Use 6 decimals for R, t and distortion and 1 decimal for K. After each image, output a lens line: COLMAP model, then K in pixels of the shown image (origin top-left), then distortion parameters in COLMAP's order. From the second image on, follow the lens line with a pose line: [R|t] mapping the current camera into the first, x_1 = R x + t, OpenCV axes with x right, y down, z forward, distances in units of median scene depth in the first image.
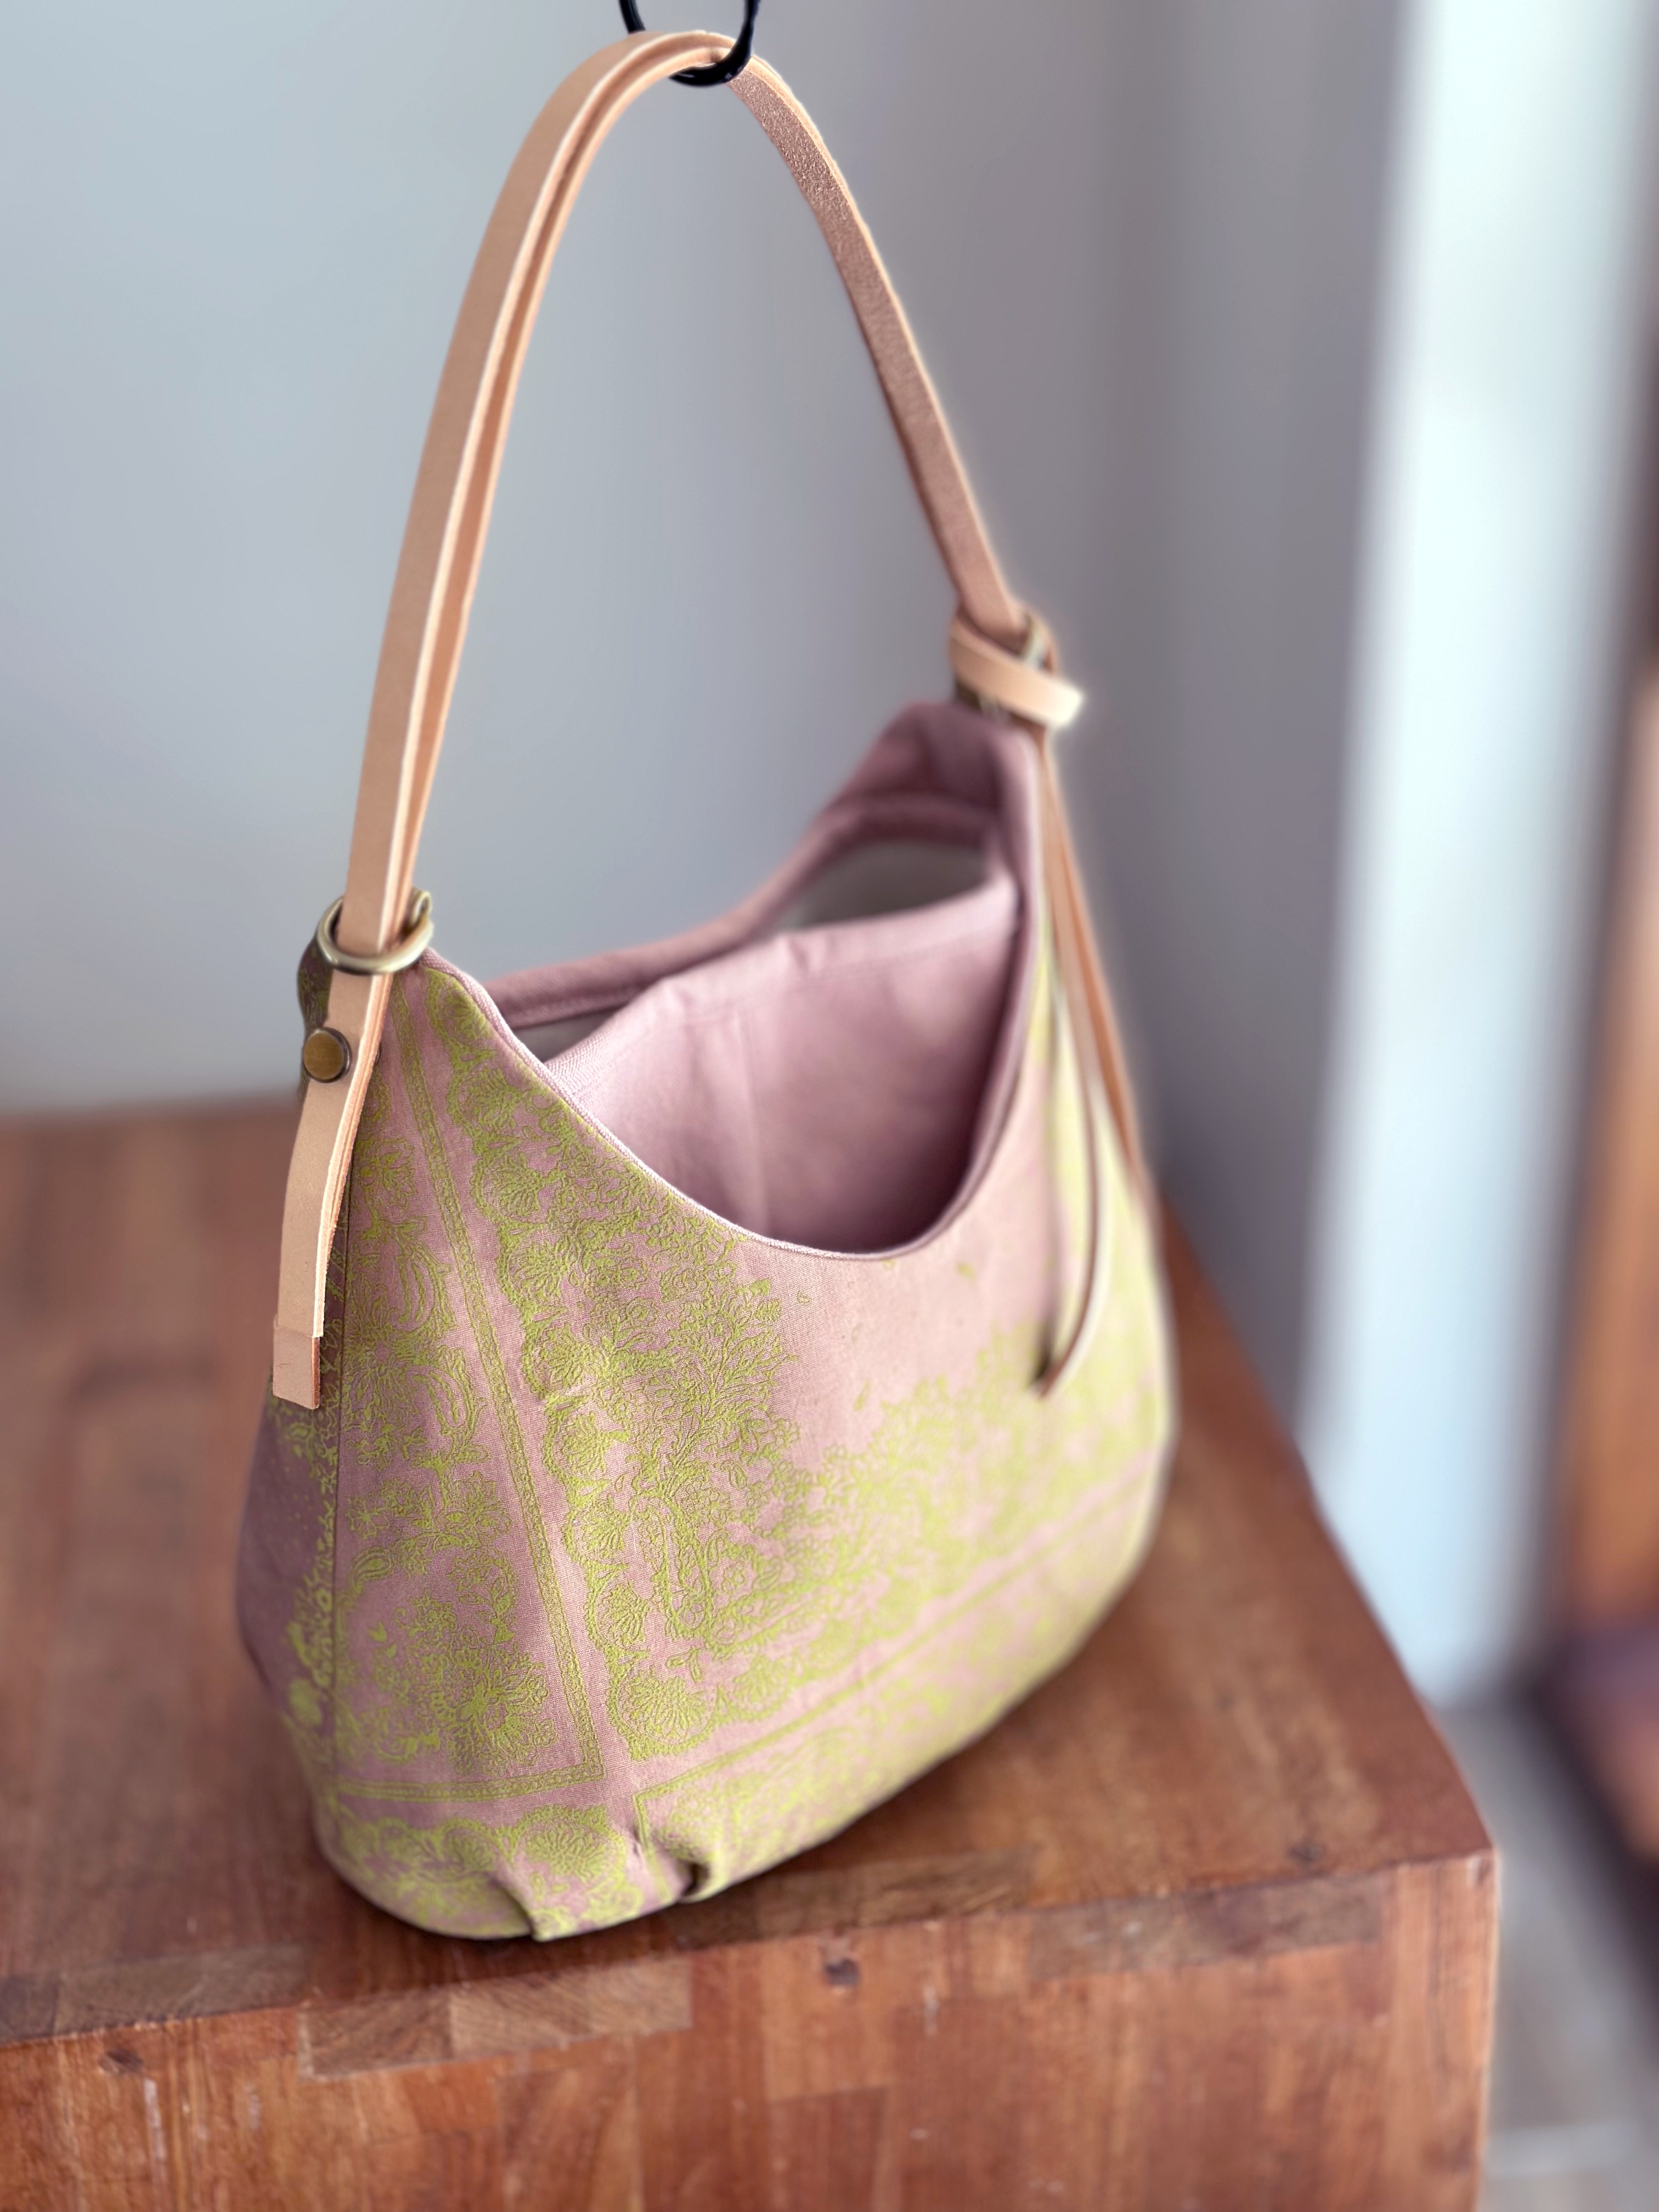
lens RADIAL K [[3175.8, 0, 818.5], [0, 3175.8, 1096.7], [0, 0, 1]] dist [0.089115, 0.000000]
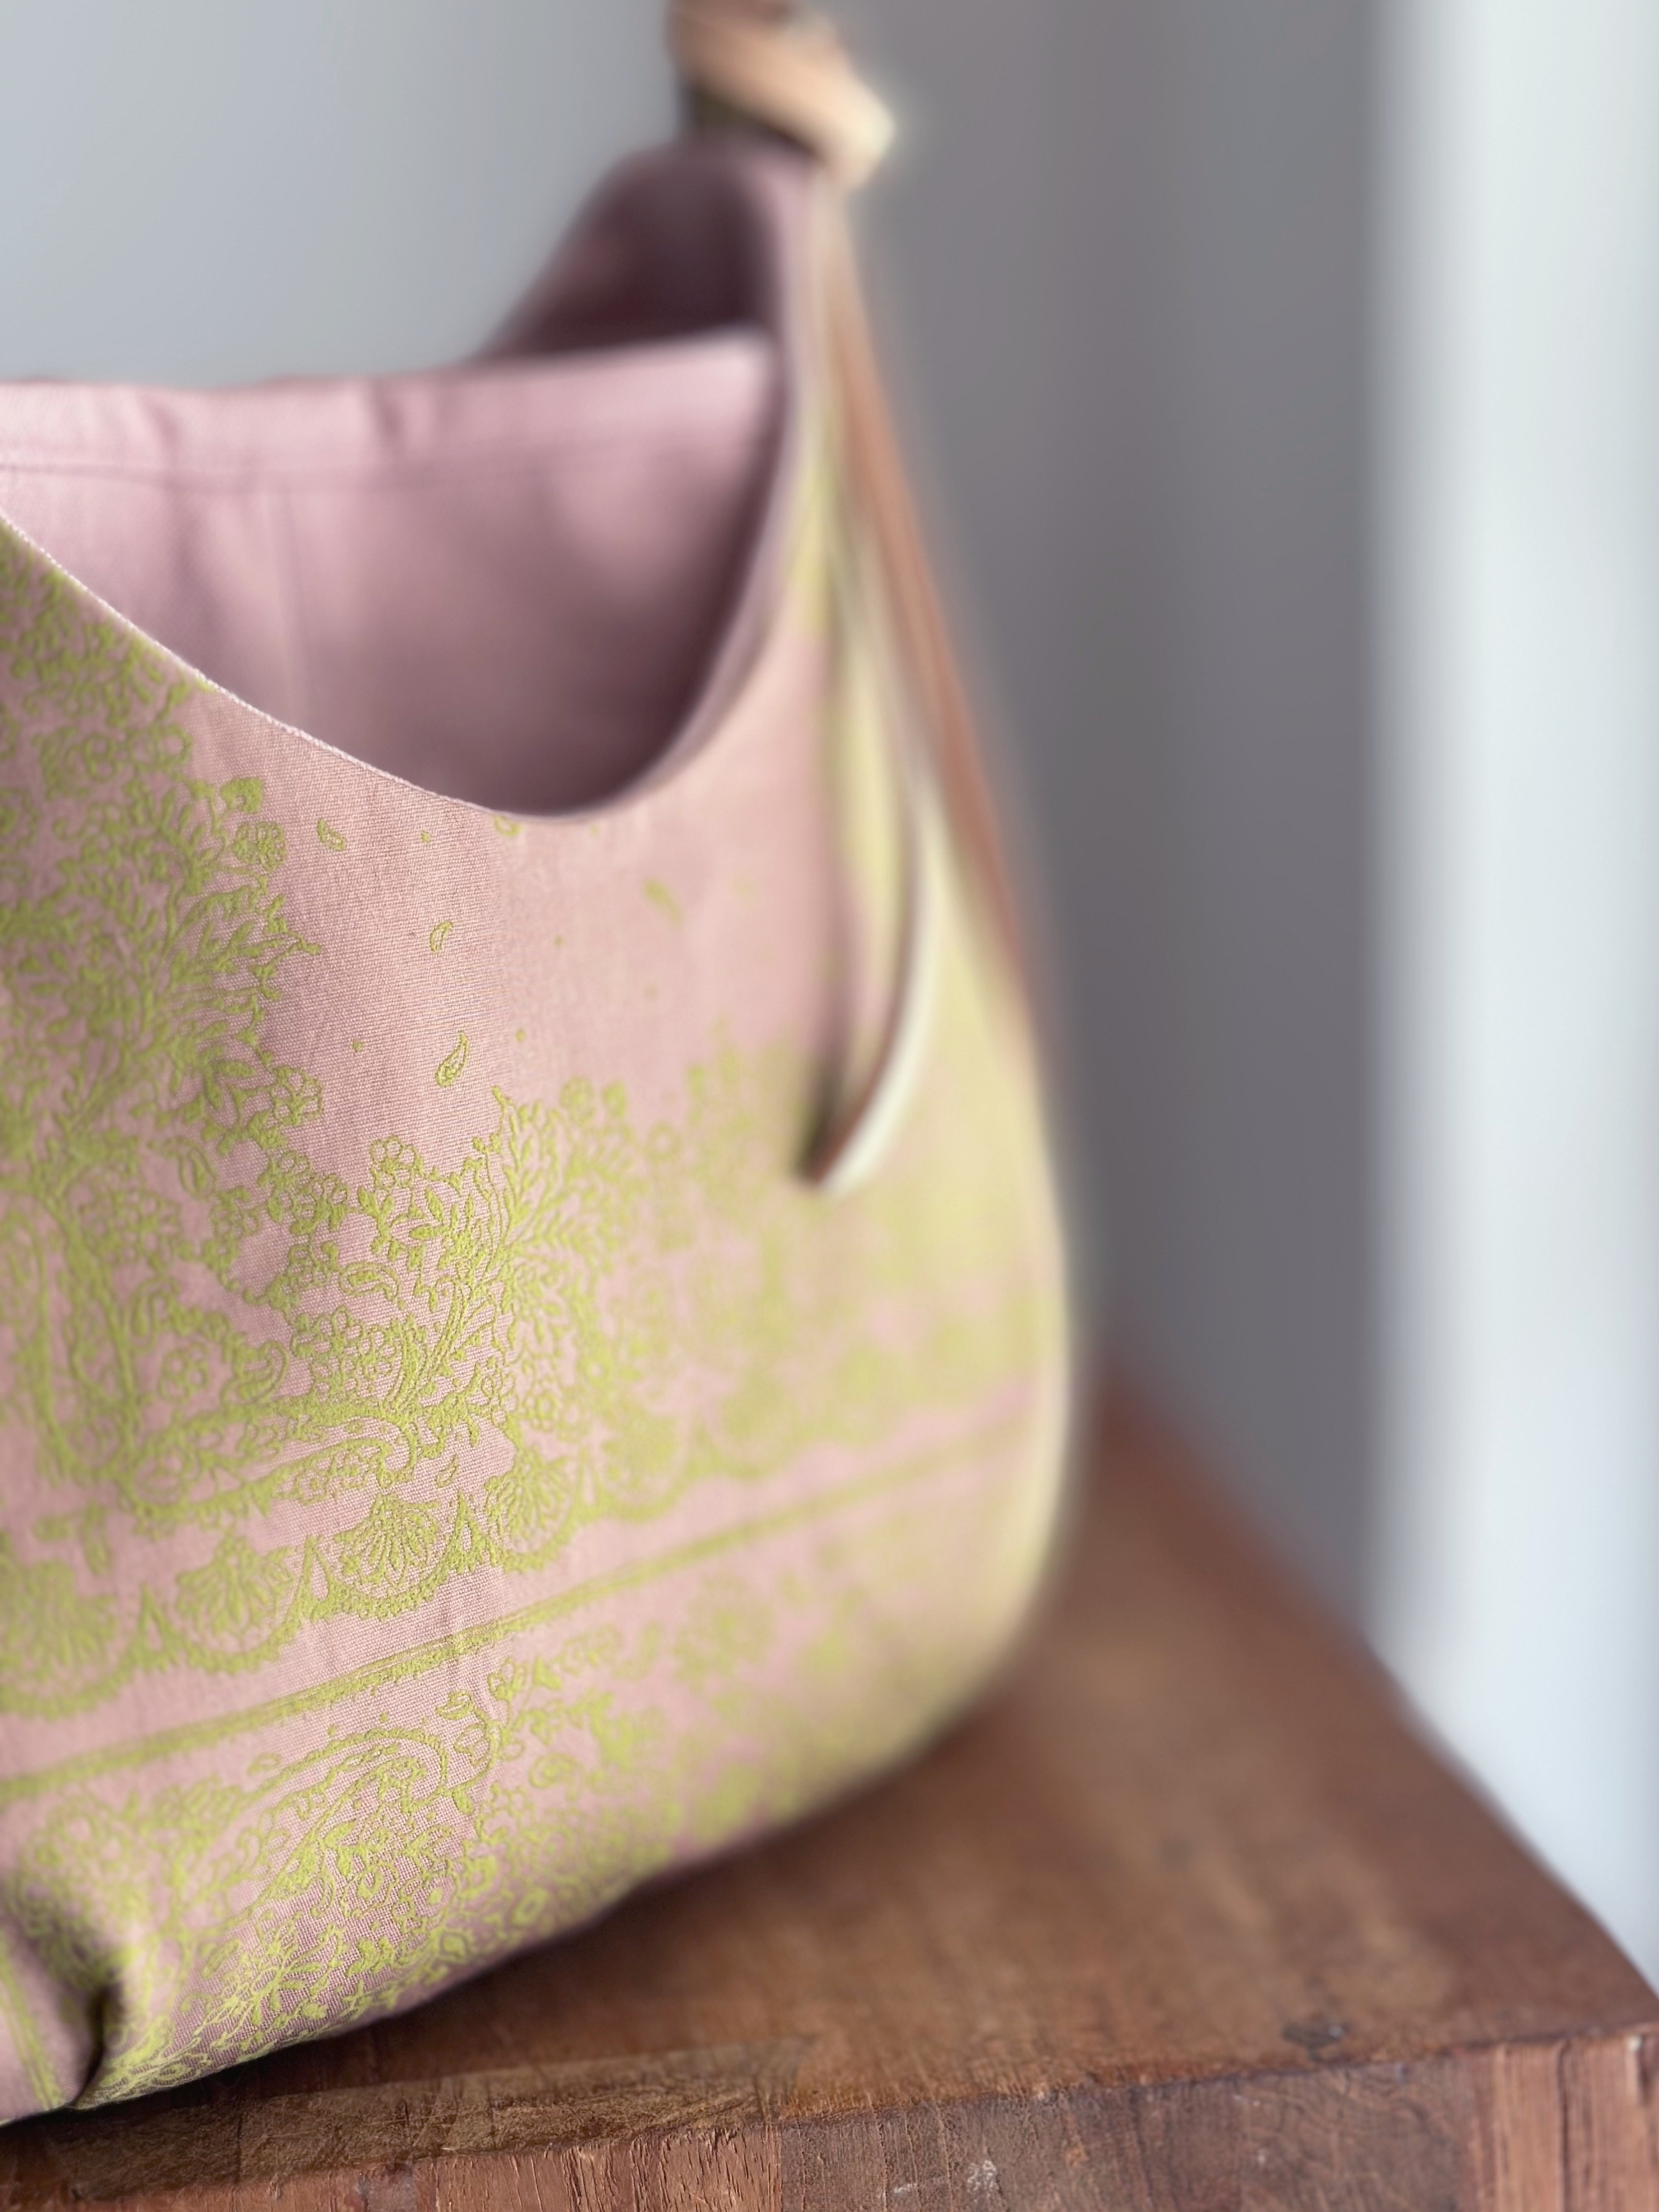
lens RADIAL K [[3642.5, 0, 1002.2], [0, 3642.5, 1060.0], [0, 0, 1]] dist [0.101328, 0.000000]
pose [[0.999080, -0.003104, 0.042776, 0.077143], [0.015345, 0.957222, -0.288947, 0.262711], [-0.040049, 0.289337, 0.956389, 0.387663]]
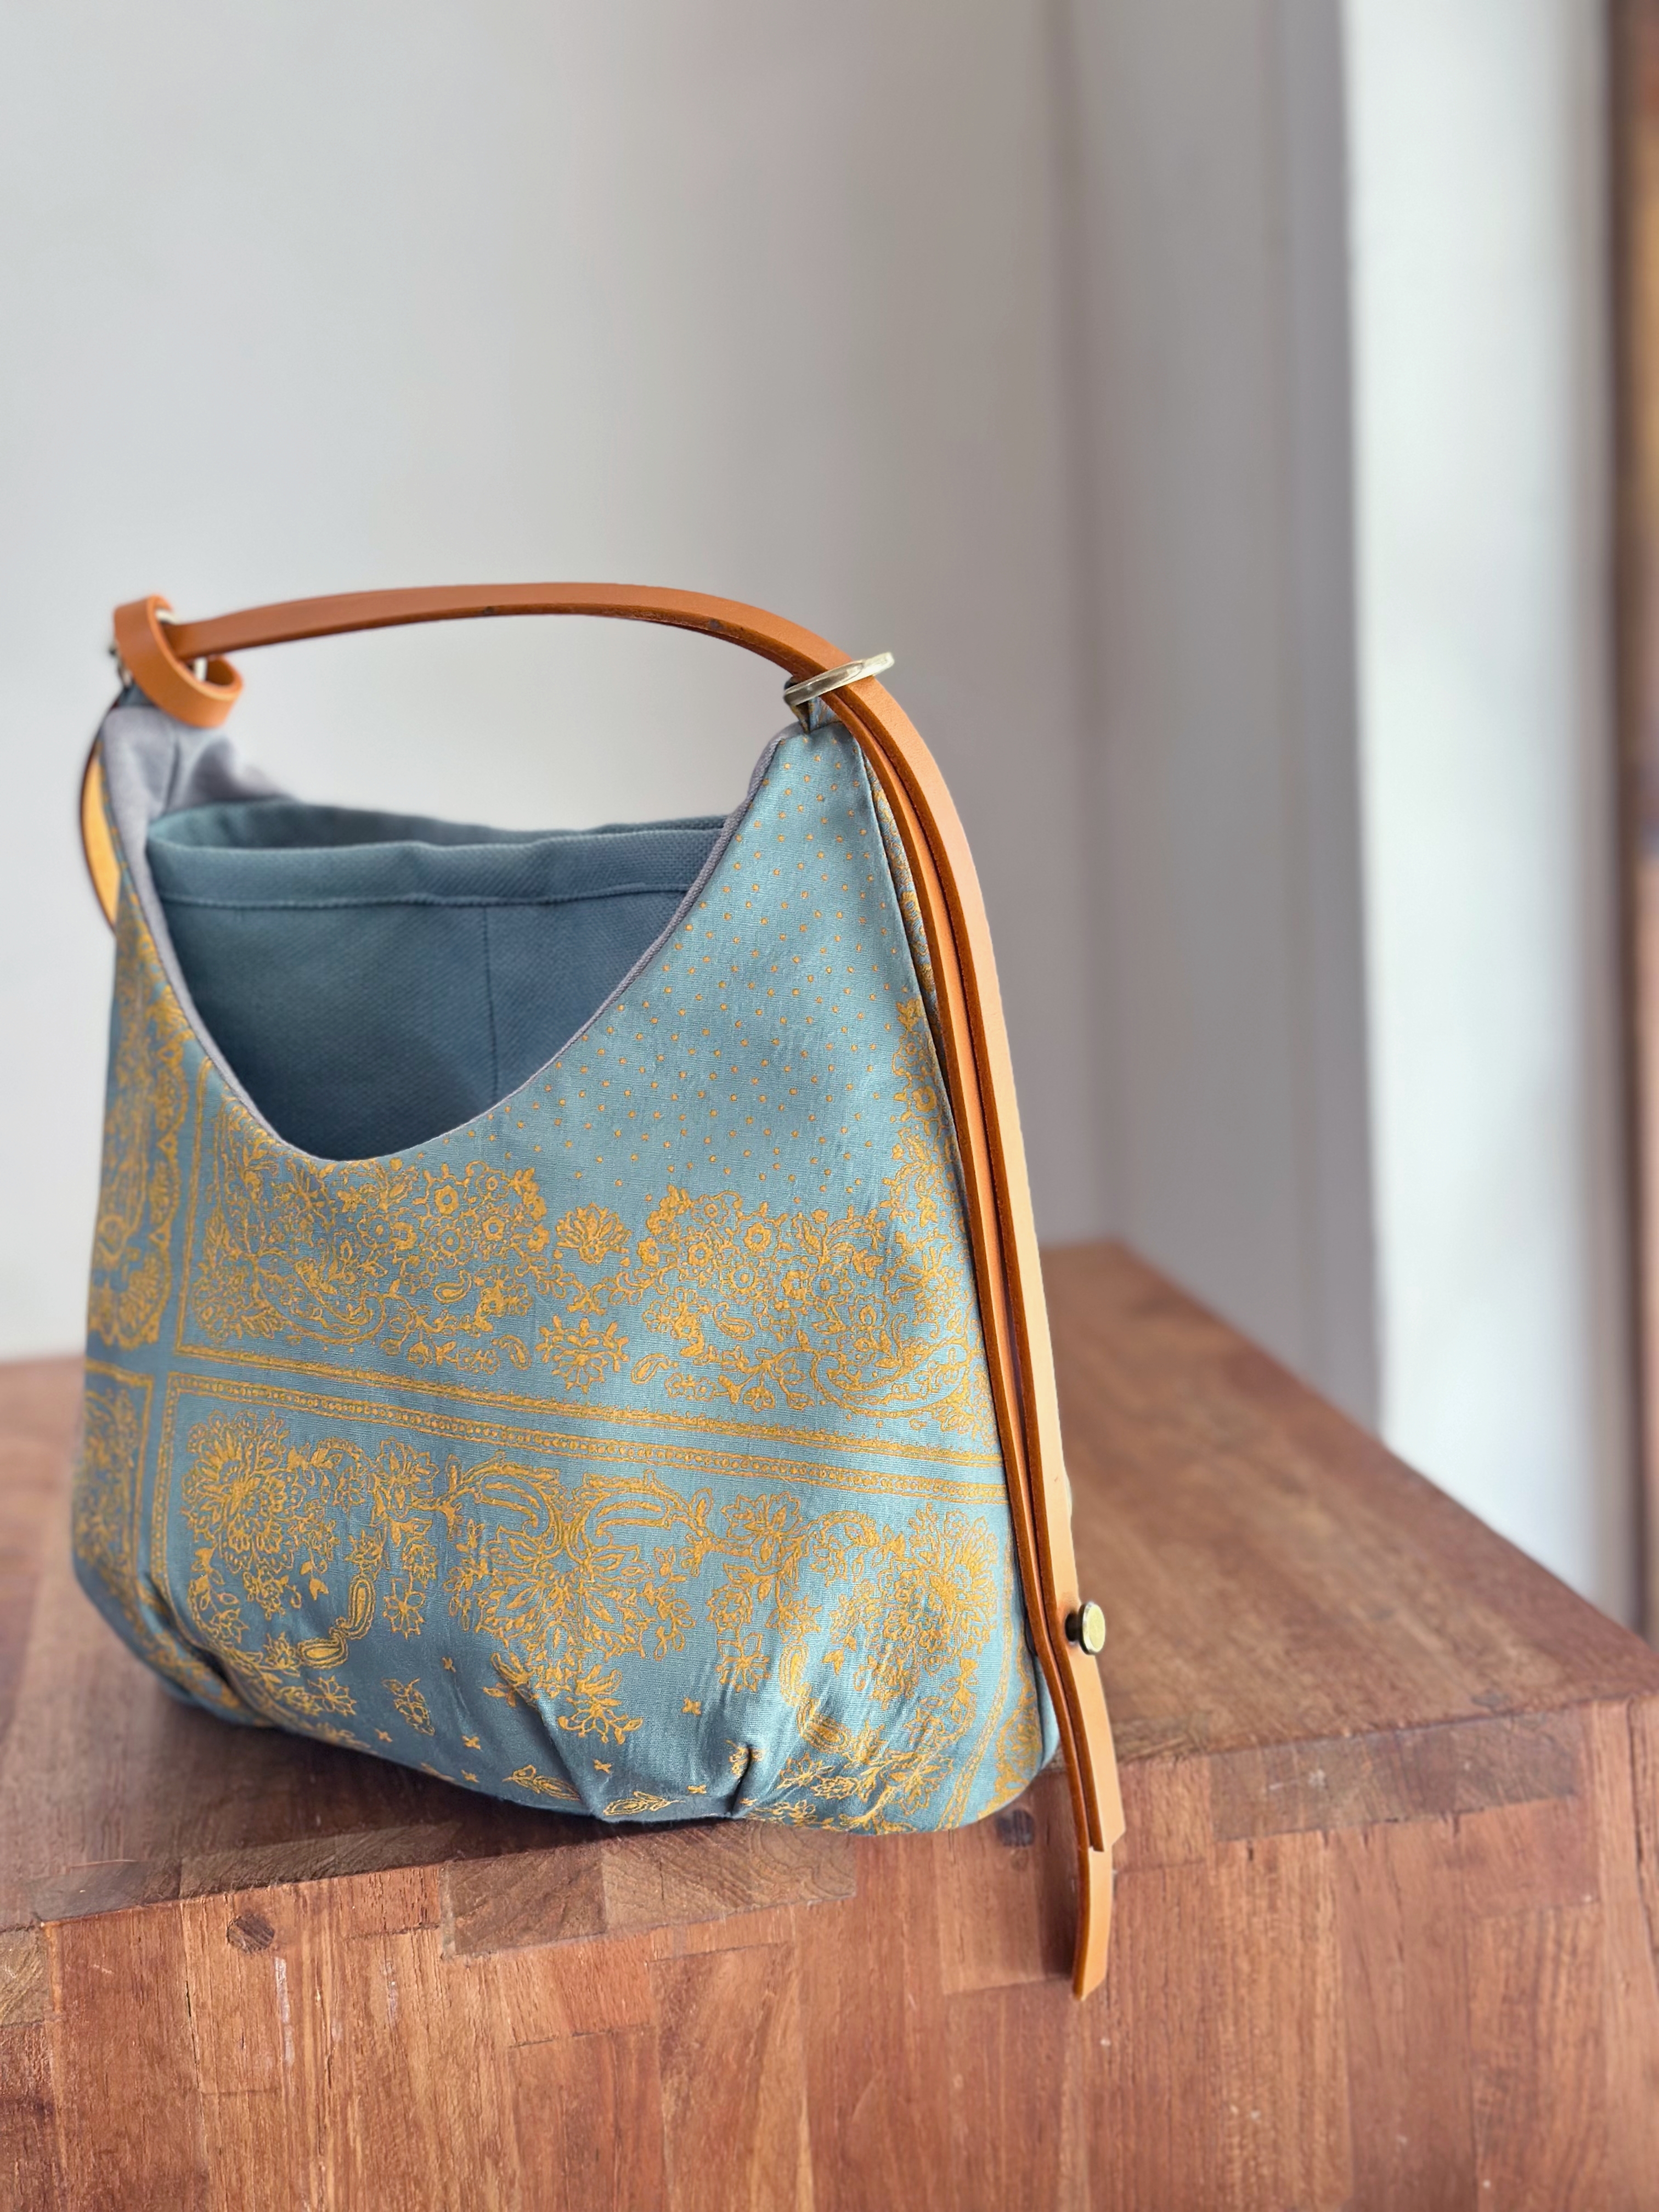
lens RADIAL K [[3175.8, 0, 817.5], [0, 3175.8, 1104.7], [0, 0, 1]] dist [0.089115, 0.000000]
pose [[0.998507, -0.045705, 0.029909, -0.068861], [0.052288, 0.958165, -0.281399, 0.331285], [-0.015796, 0.282543, 0.959125, 0.044345]]
